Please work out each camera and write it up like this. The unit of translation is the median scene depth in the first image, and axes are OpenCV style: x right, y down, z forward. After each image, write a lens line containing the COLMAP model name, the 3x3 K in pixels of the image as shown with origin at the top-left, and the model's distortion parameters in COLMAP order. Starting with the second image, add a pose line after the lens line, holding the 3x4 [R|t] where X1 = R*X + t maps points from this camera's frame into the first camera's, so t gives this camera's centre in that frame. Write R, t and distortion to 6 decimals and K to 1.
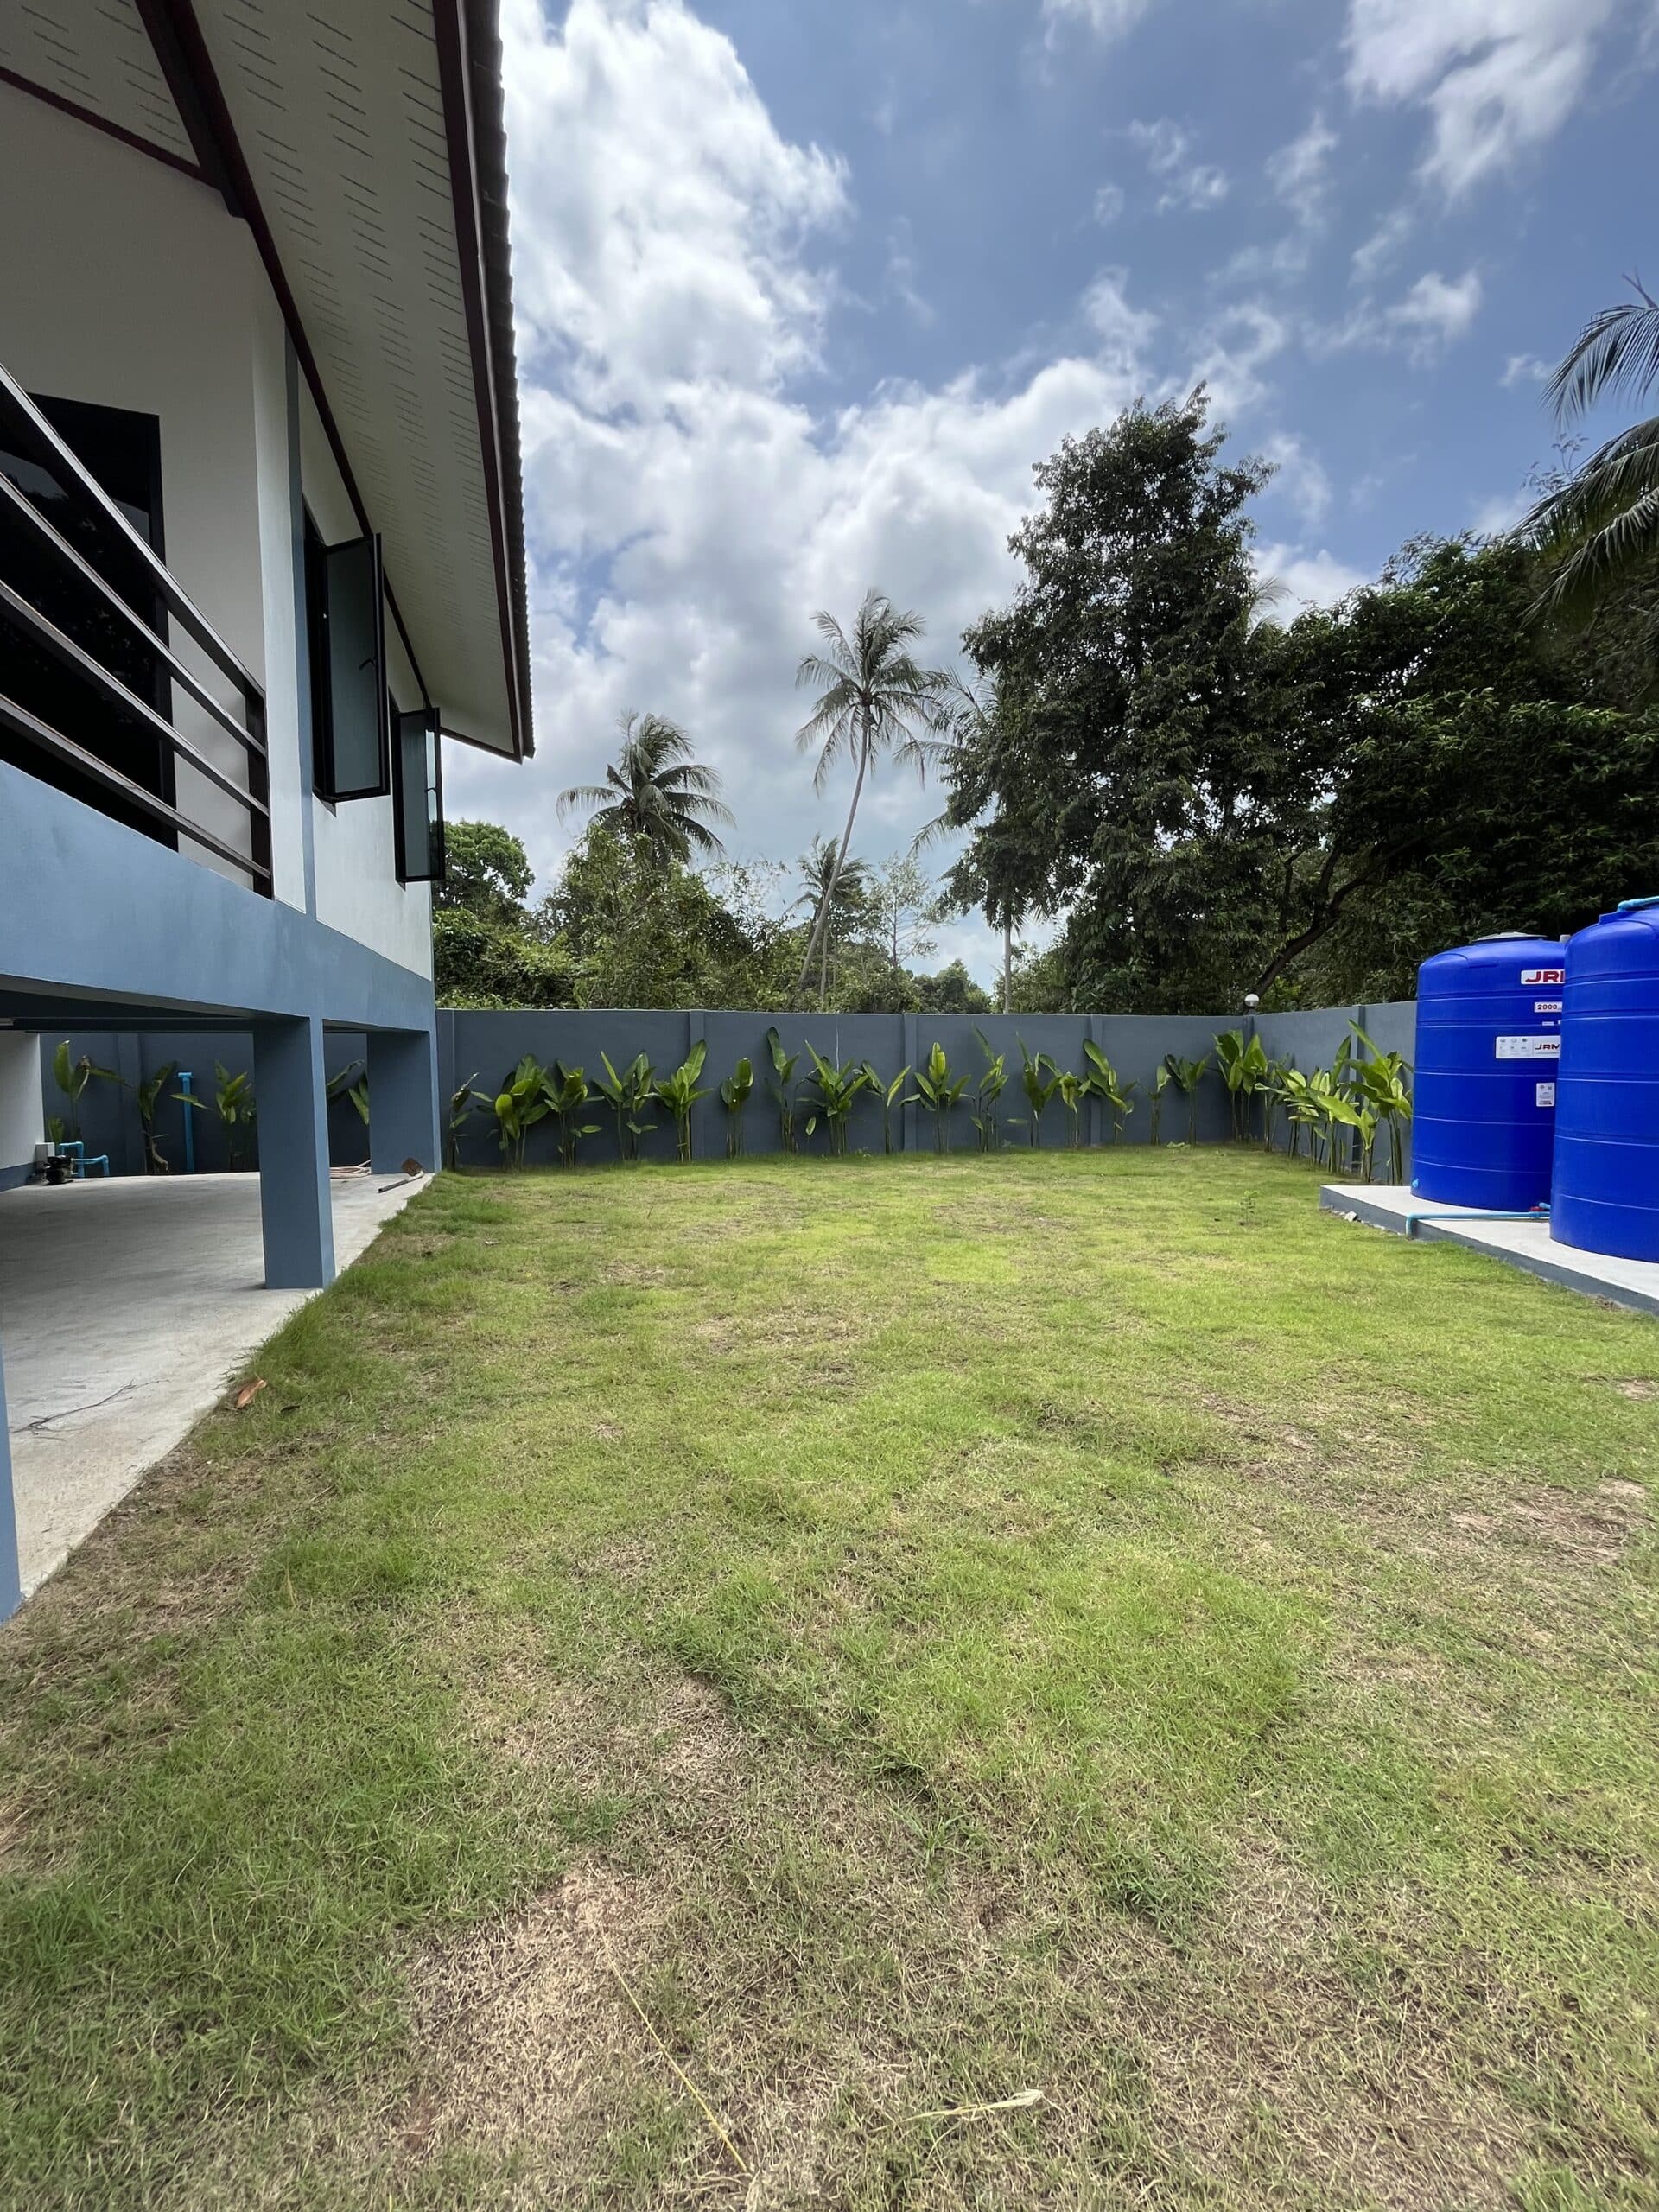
lens RADIAL K [[902.3, 0, 840.7], [0, 902.3, 1112.6], [0, 0, 1]] dist [-0.005836, 0.001743]
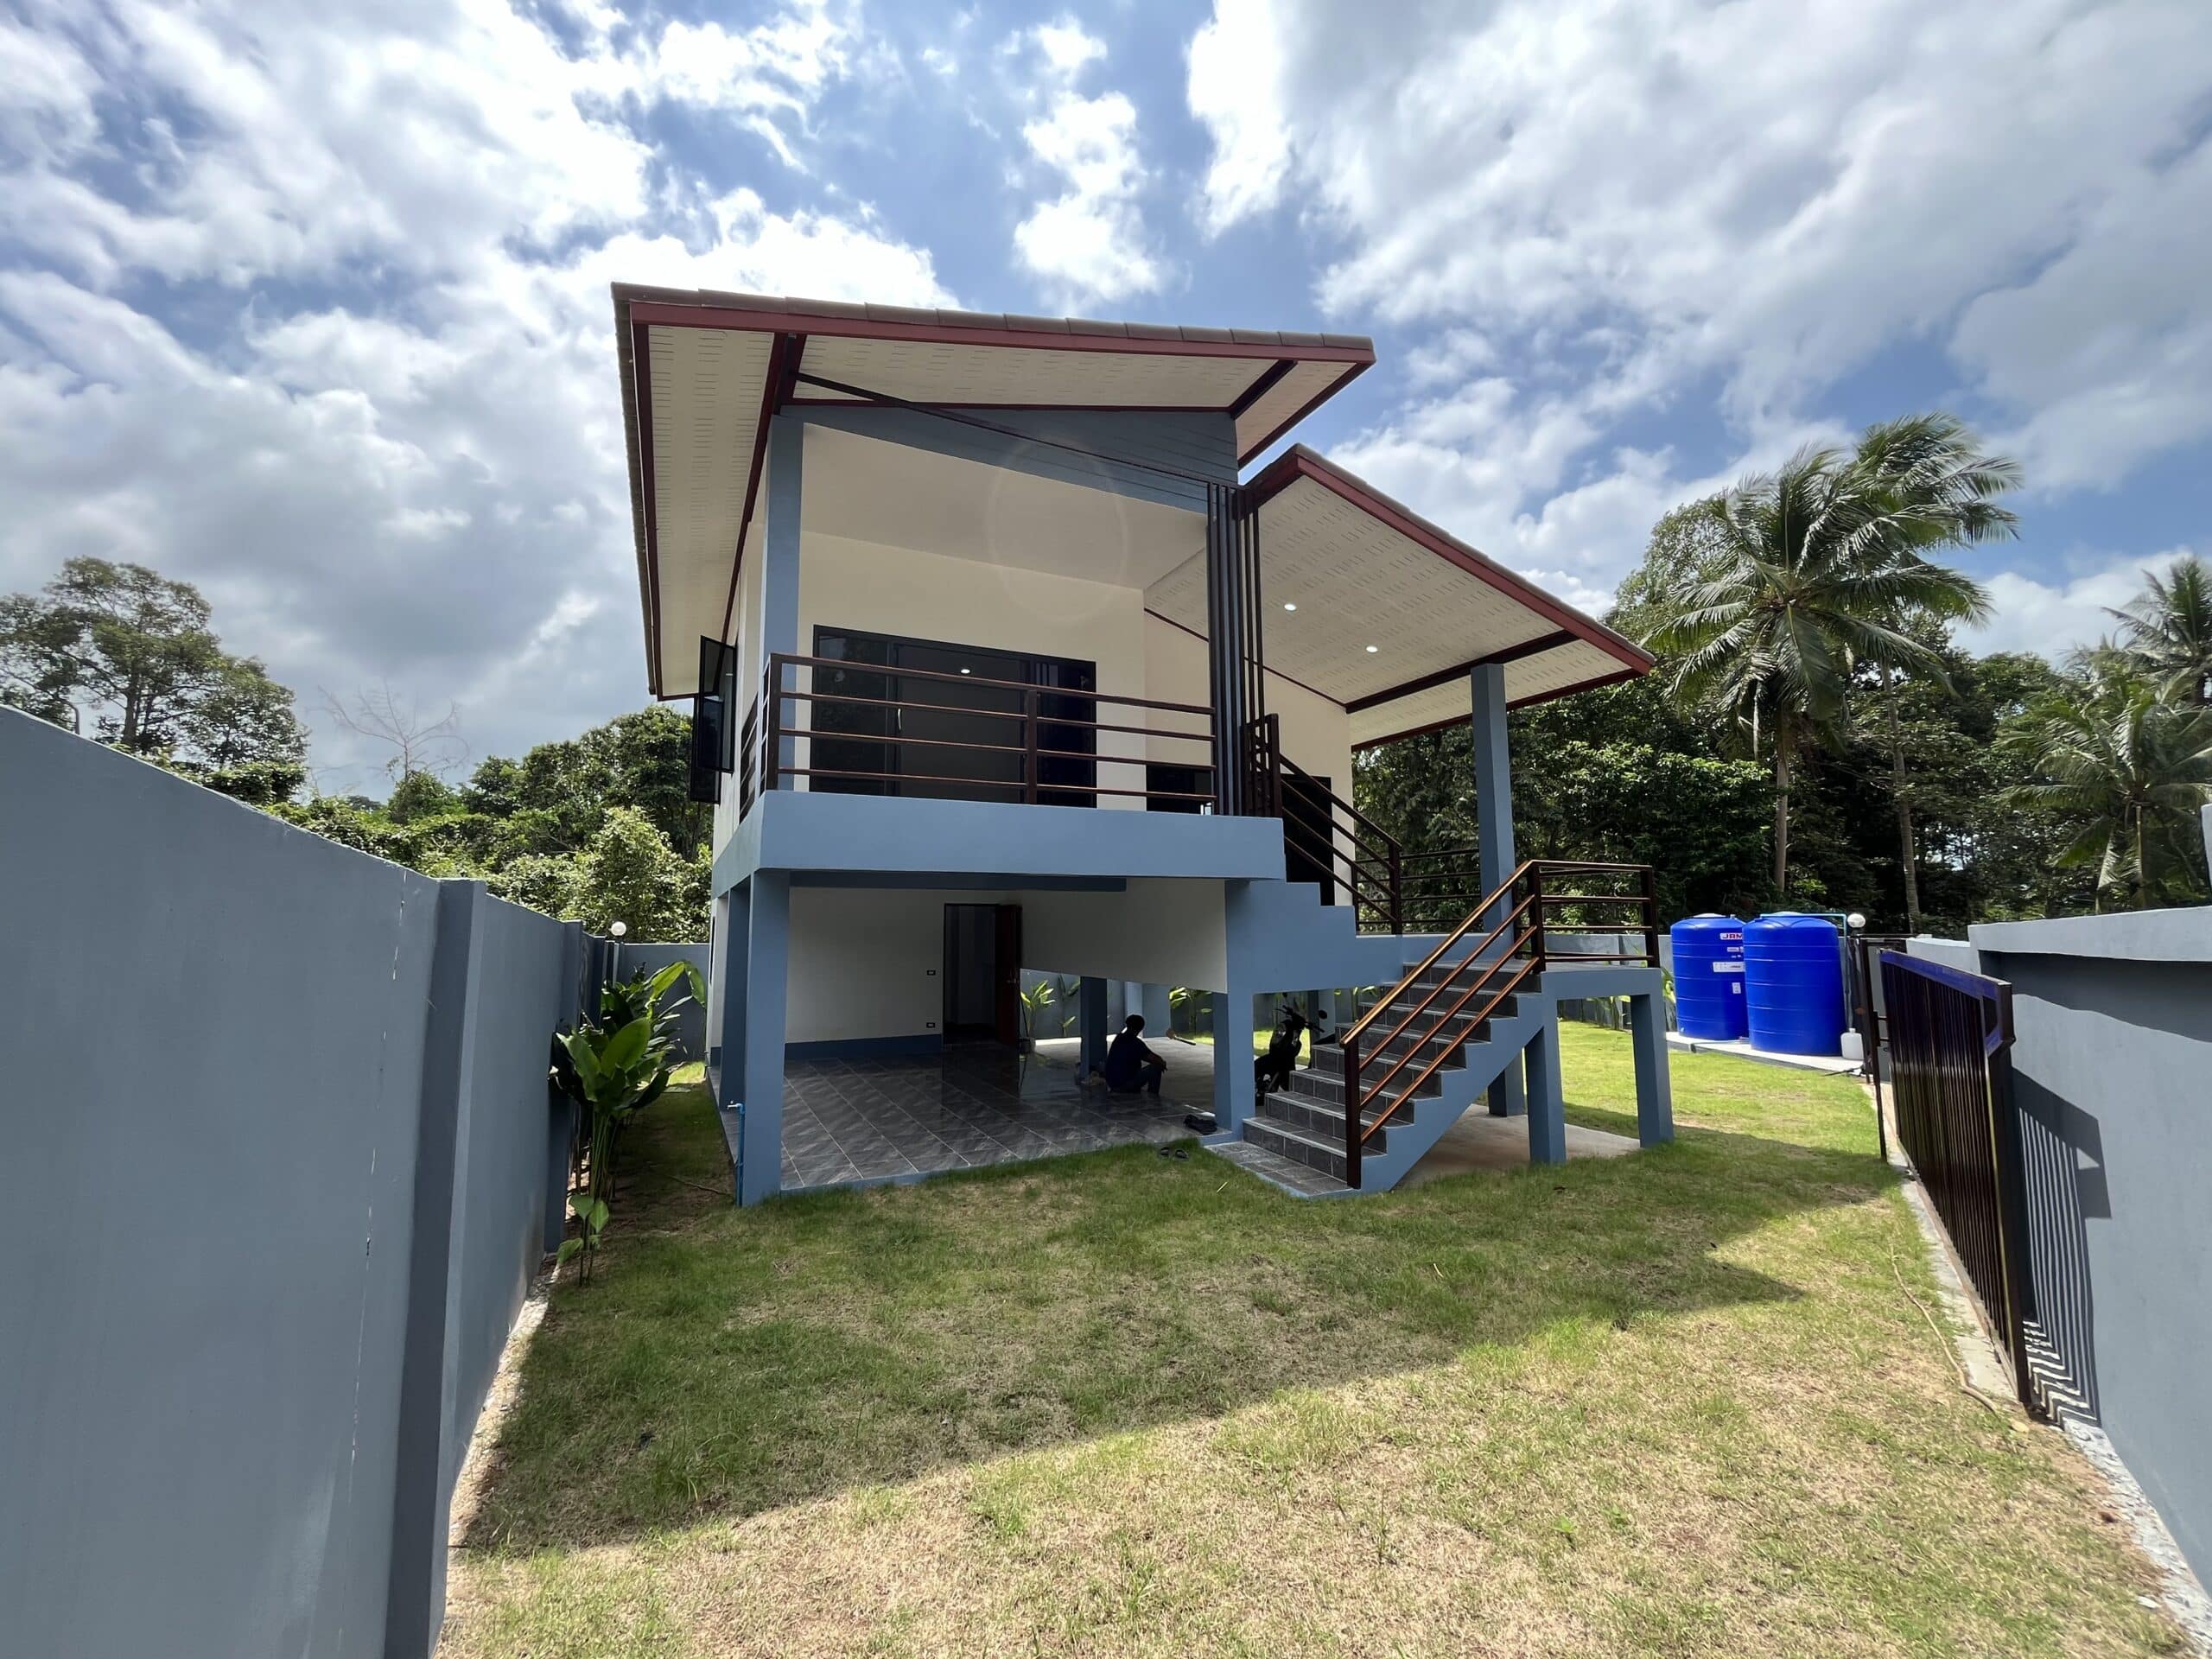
lens RADIAL K [[902.3, 0, 1094.7], [0, 902.3, 837.0], [0, 0, 1]] dist [-0.005836, 0.001743]
pose [[0.993253, 0.003493, 0.115918, -0.577864], [0.016424, 0.985235, -0.170419, -0.017610], [-0.114802, 0.171173, 0.978530, -0.584730]]
